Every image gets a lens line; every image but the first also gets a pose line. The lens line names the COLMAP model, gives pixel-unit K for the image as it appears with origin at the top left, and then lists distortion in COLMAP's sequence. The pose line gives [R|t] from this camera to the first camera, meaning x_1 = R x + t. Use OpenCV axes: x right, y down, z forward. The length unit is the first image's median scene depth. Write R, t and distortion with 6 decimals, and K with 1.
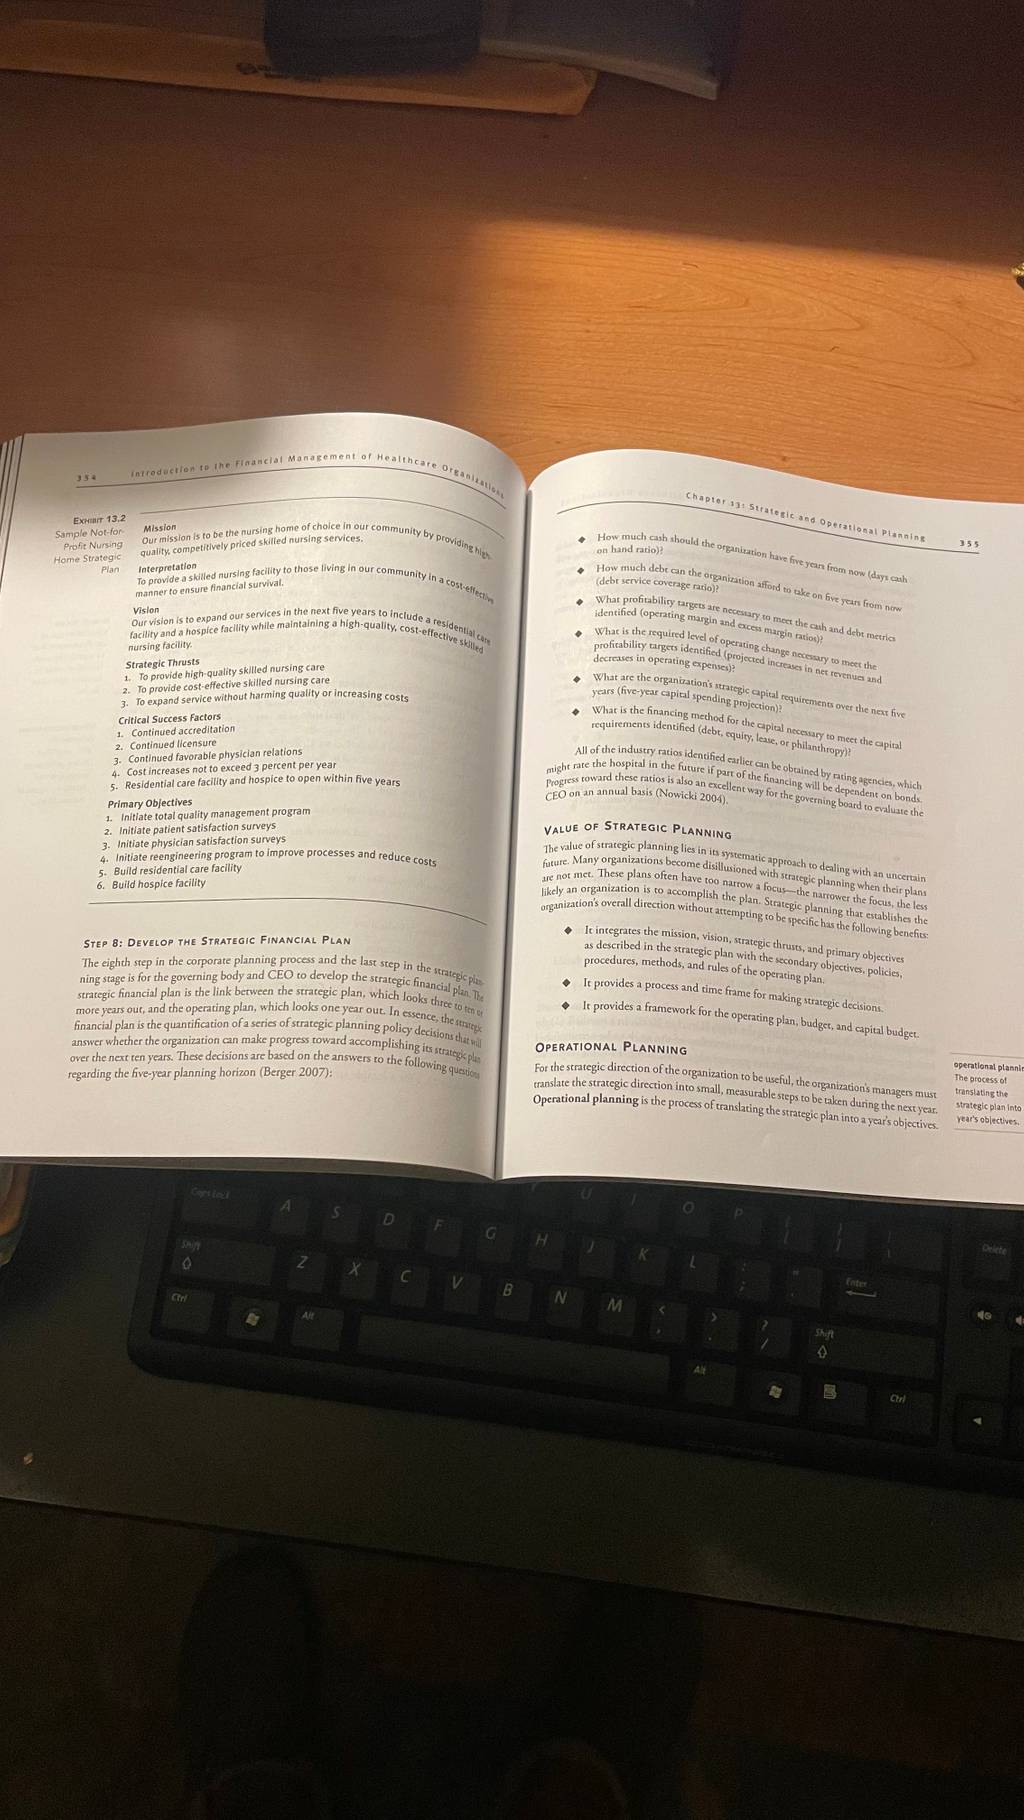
lens RADIAL K [[1391.9, 0, 512.0], [0, 1391.9, 910.0], [0, 0, 1]] dist [0.065979, -0.125491]
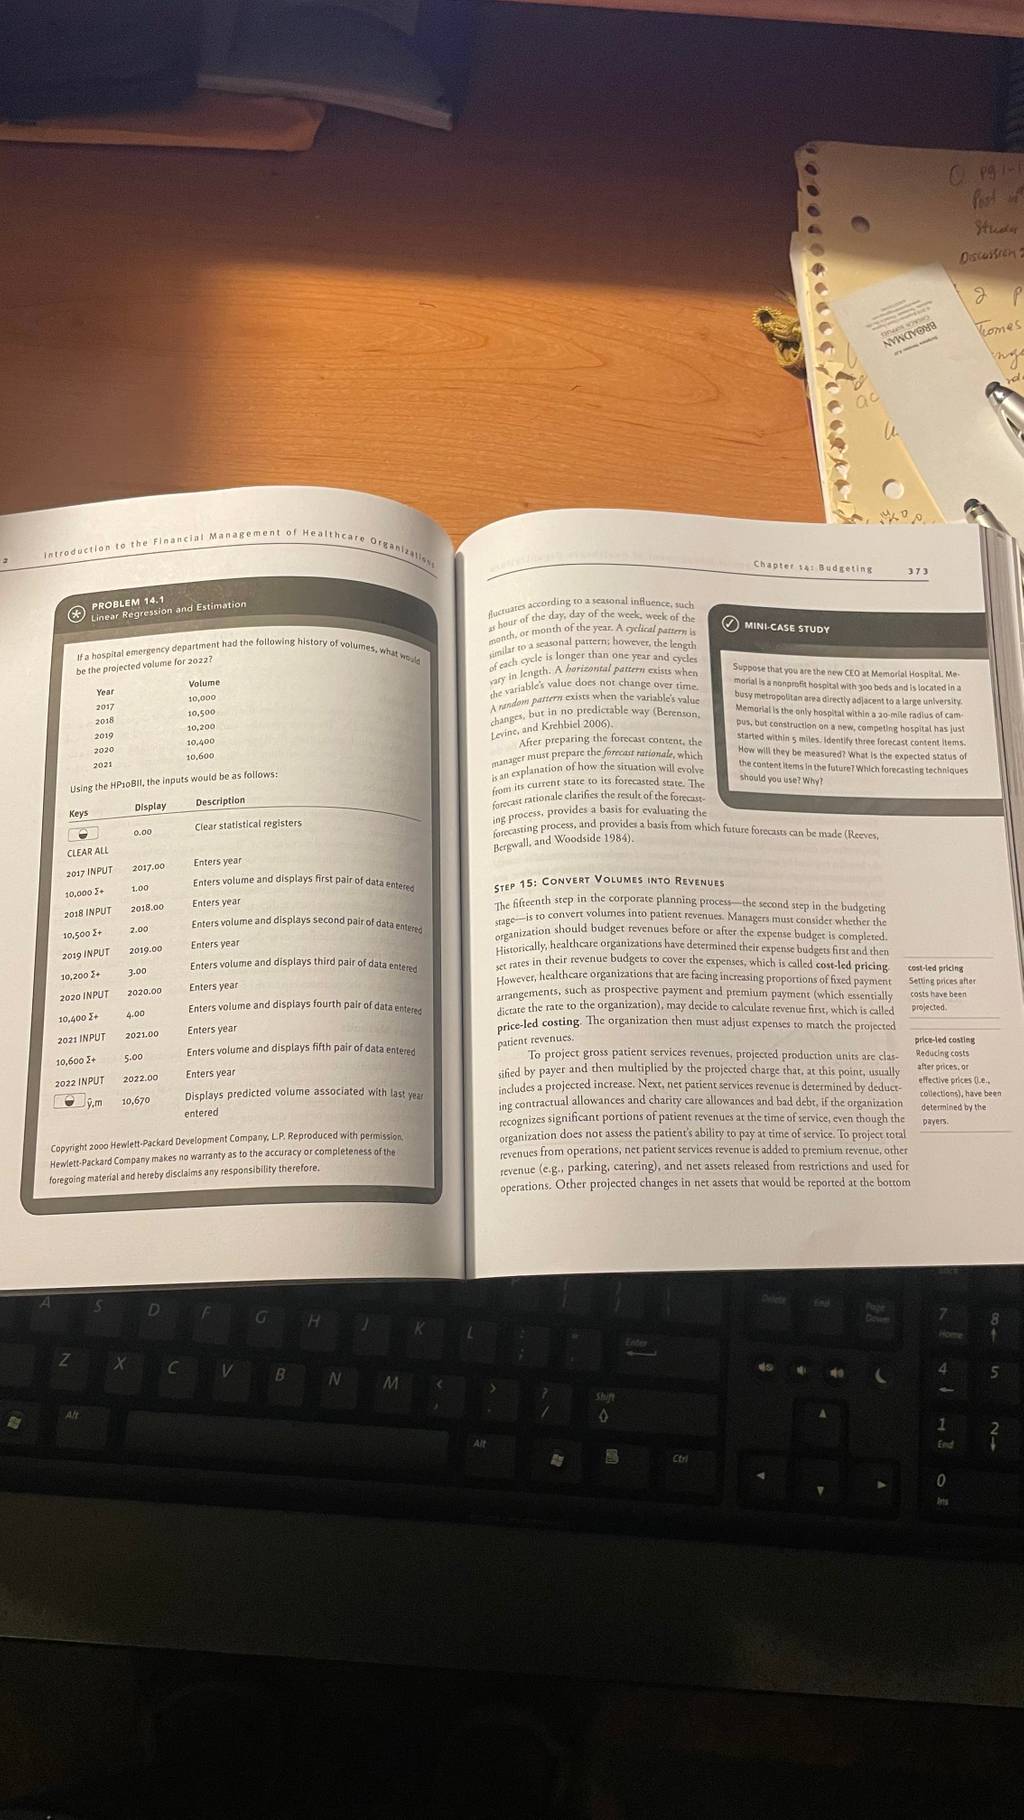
lens RADIAL K [[1391.9, 0, 512.0], [0, 1391.9, 910.0], [0, 0, 1]] dist [0.065979, -0.125491]
pose [[0.997835, -0.051311, 0.041141, 0.127357], [0.050742, 0.998603, 0.014756, -0.054048], [-0.041841, -0.012636, 0.999044, 0.022816]]
